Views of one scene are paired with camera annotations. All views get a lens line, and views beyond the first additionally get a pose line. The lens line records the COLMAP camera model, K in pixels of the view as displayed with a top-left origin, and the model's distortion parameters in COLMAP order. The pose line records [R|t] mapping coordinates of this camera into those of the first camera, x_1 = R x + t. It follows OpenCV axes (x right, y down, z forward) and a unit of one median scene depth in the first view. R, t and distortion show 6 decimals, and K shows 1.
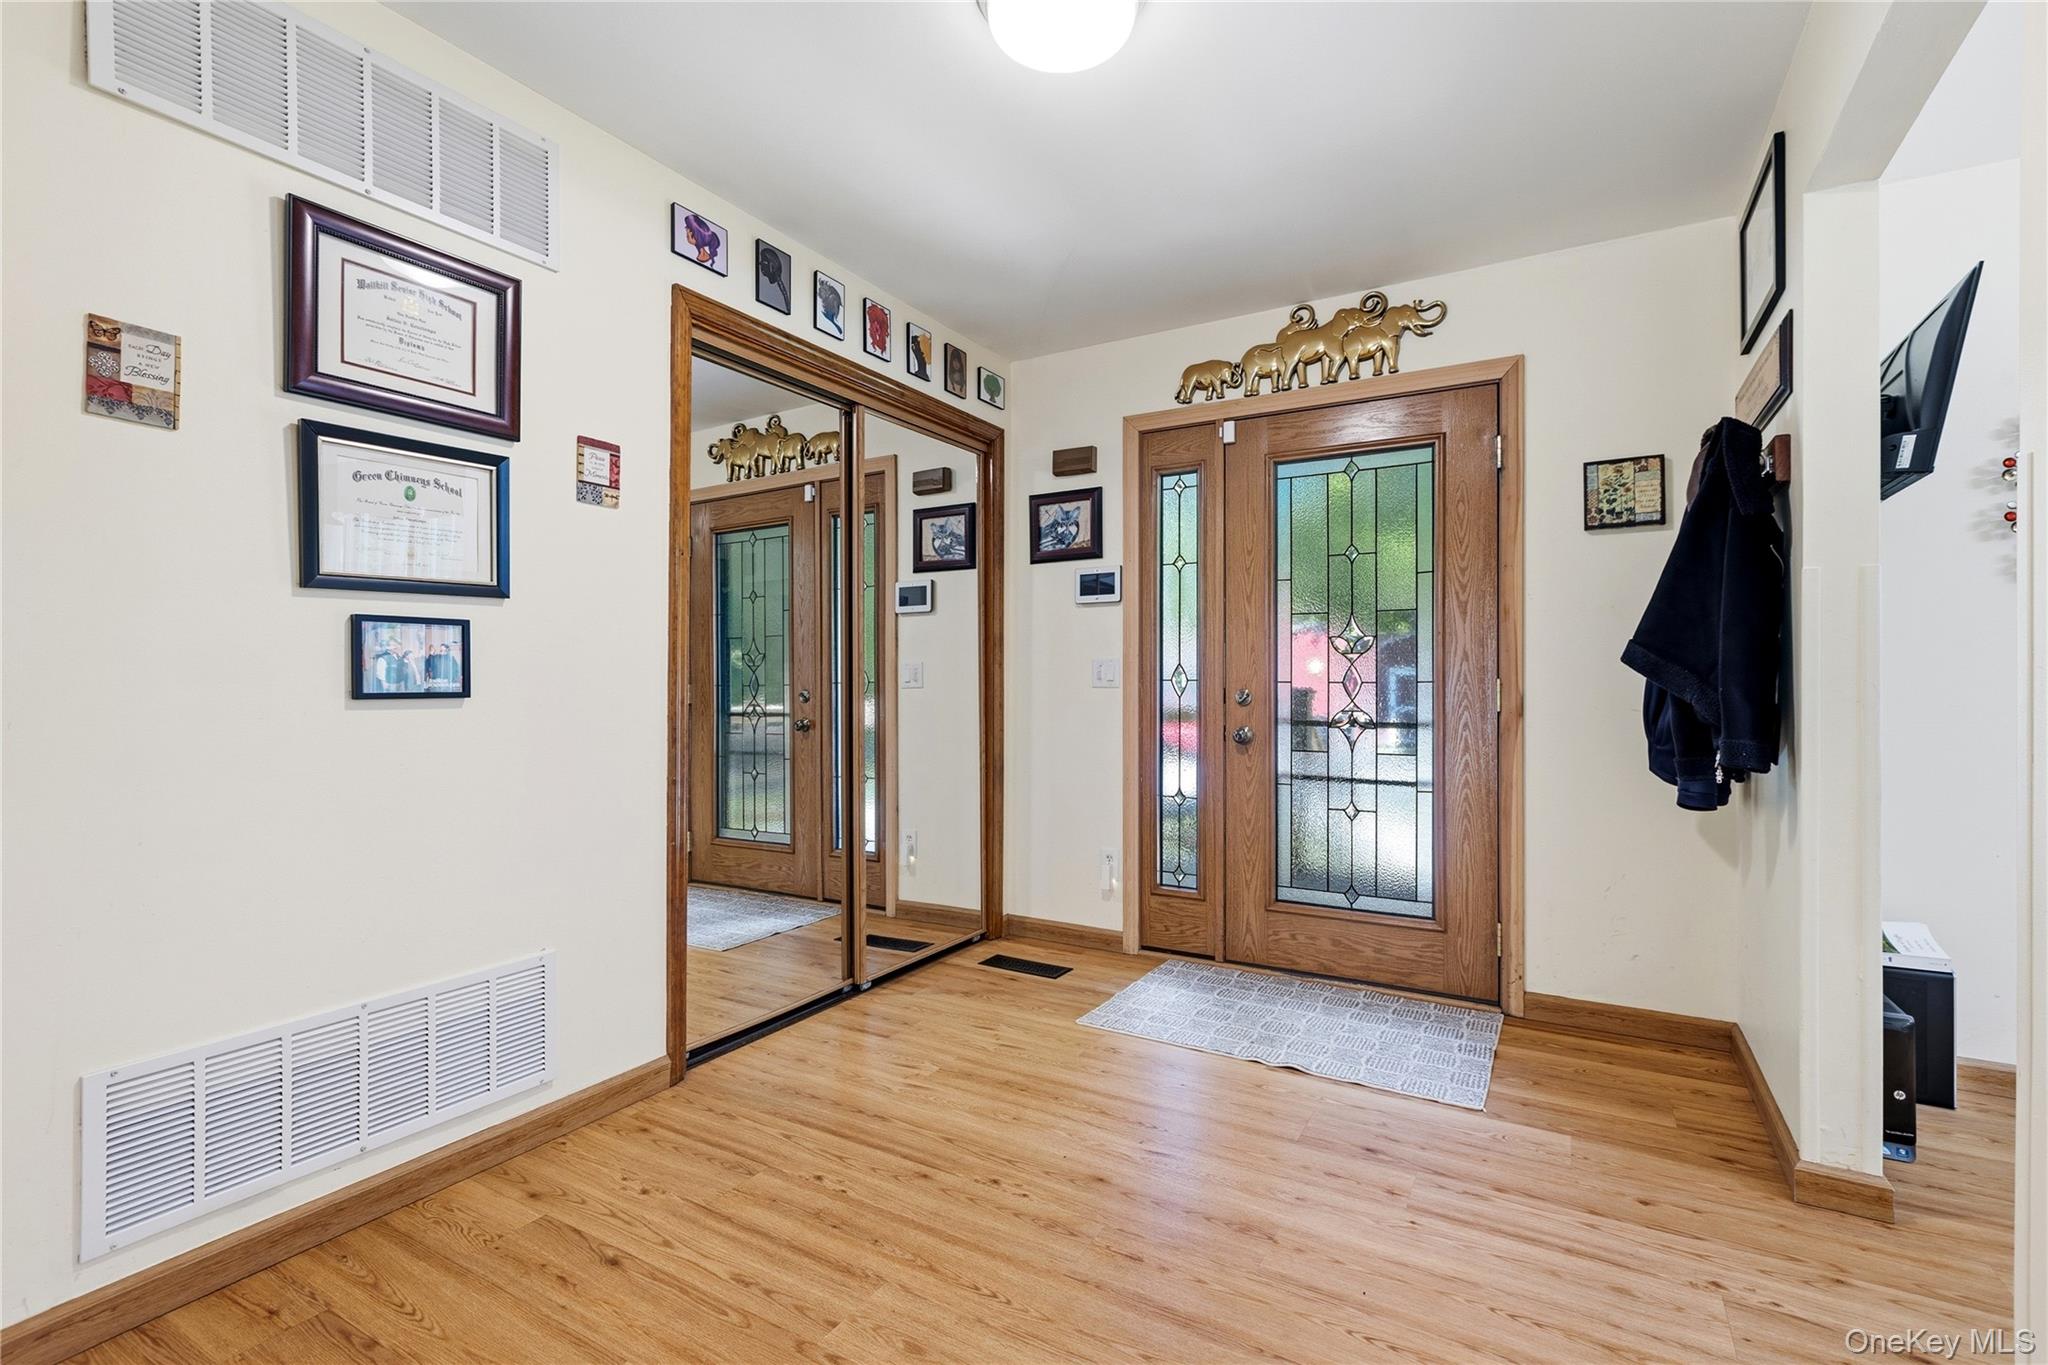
lens RADIAL K [[919.3, 0, 1024.0], [0, 919.3, 682.5], [0, 0, 1]] dist [0.008060, 0.000163]
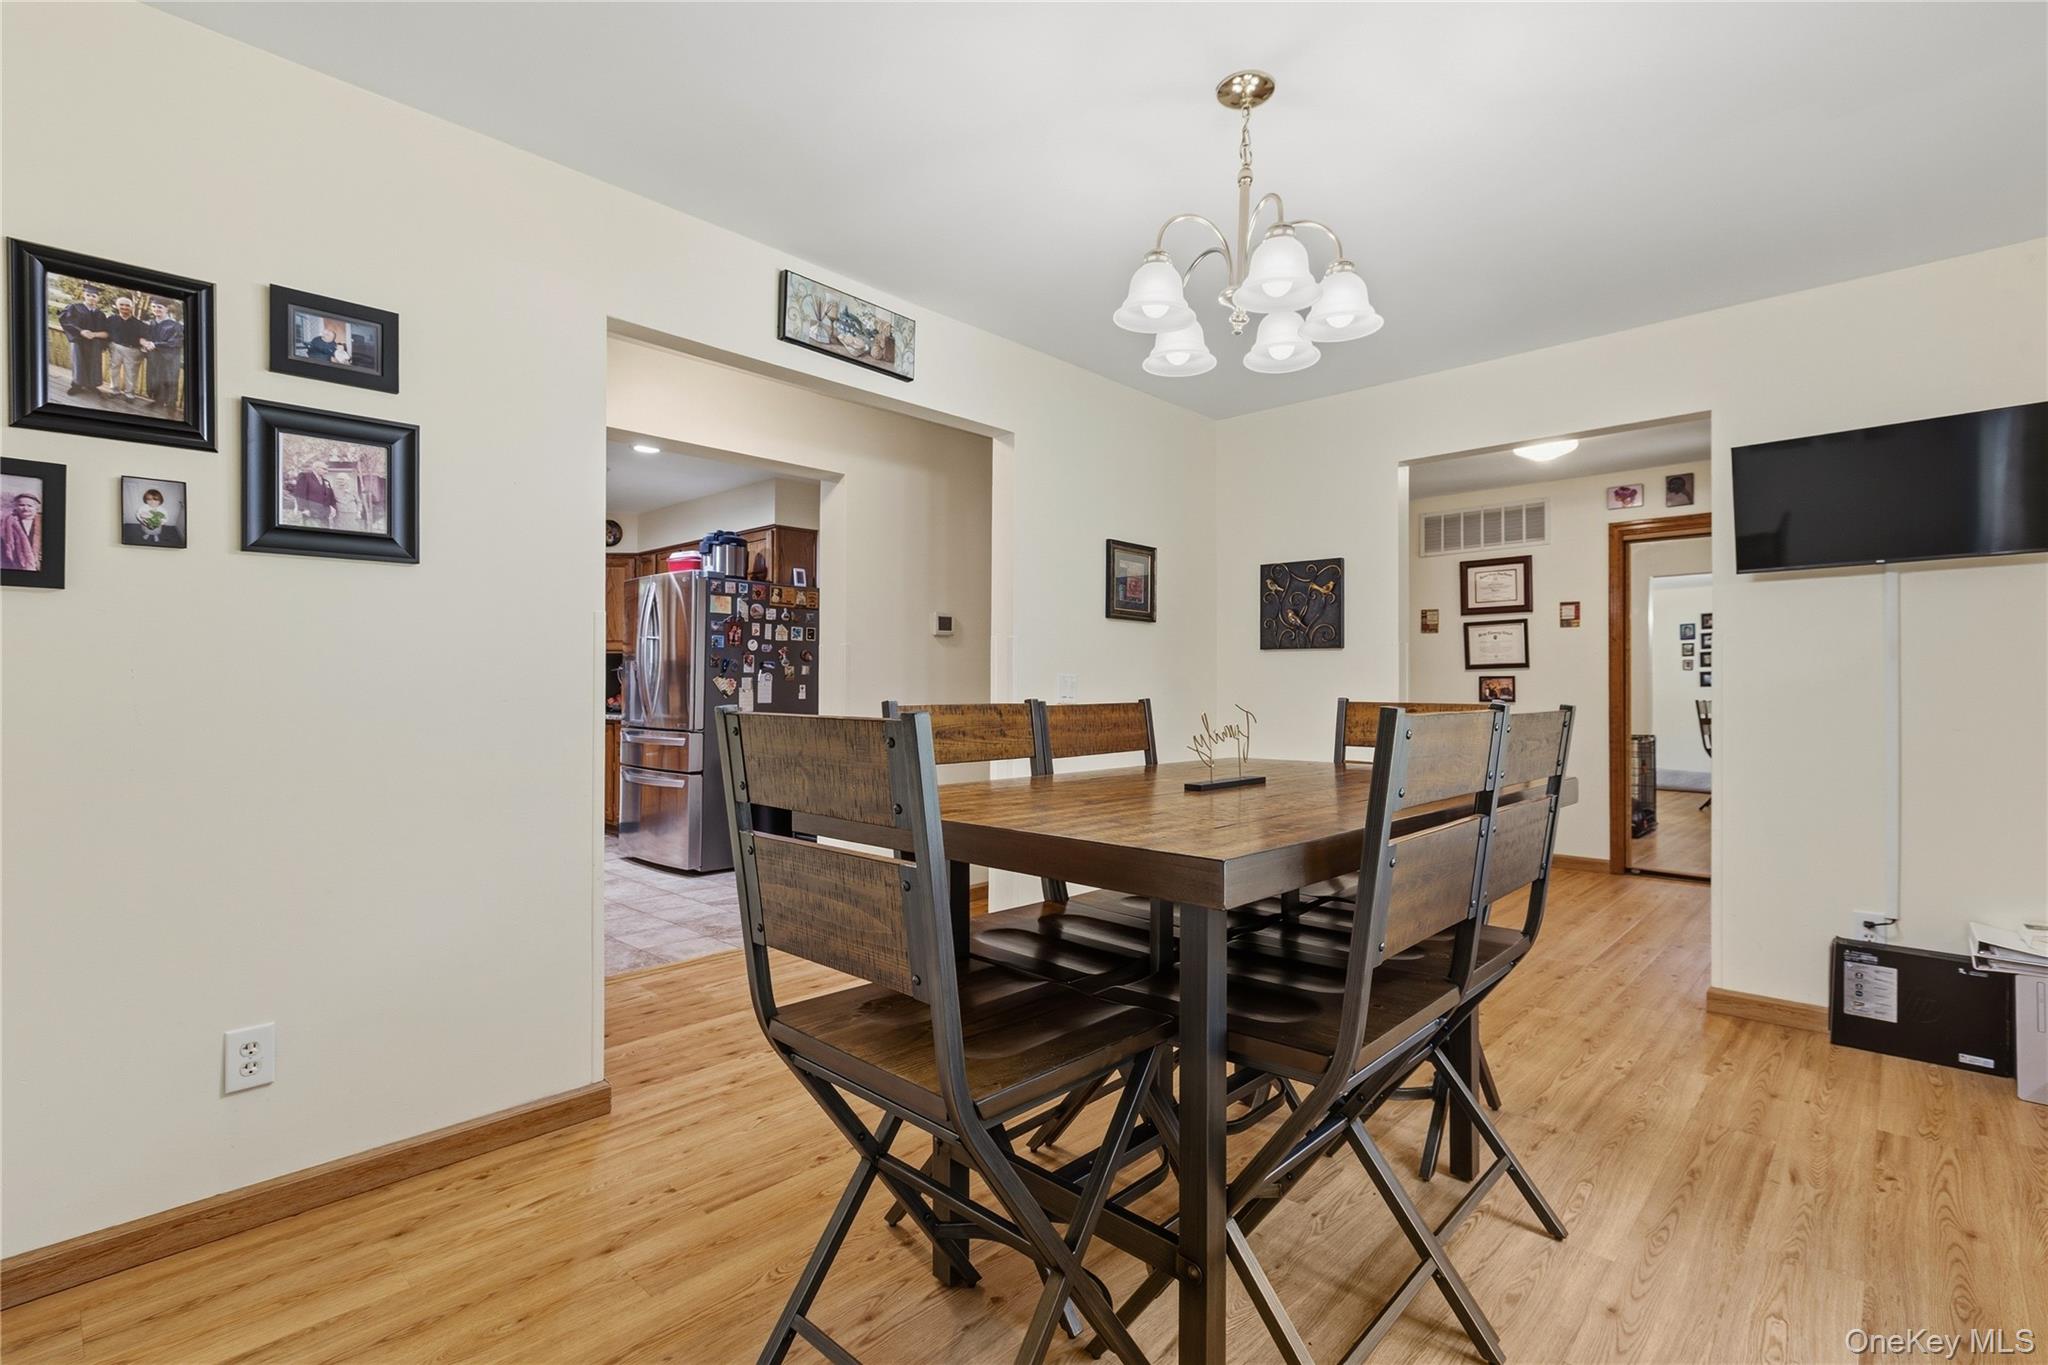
lens RADIAL K [[919.3, 0, 1024.0], [0, 919.3, 682.5], [0, 0, 1]] dist [0.008060, 0.000163]
pose [[-0.217185, -0.004634, -0.976119, 2.653872], [-0.001638, 0.999989, -0.004383, -0.031907], [0.976129, 0.000647, -0.217191, 0.101475]]
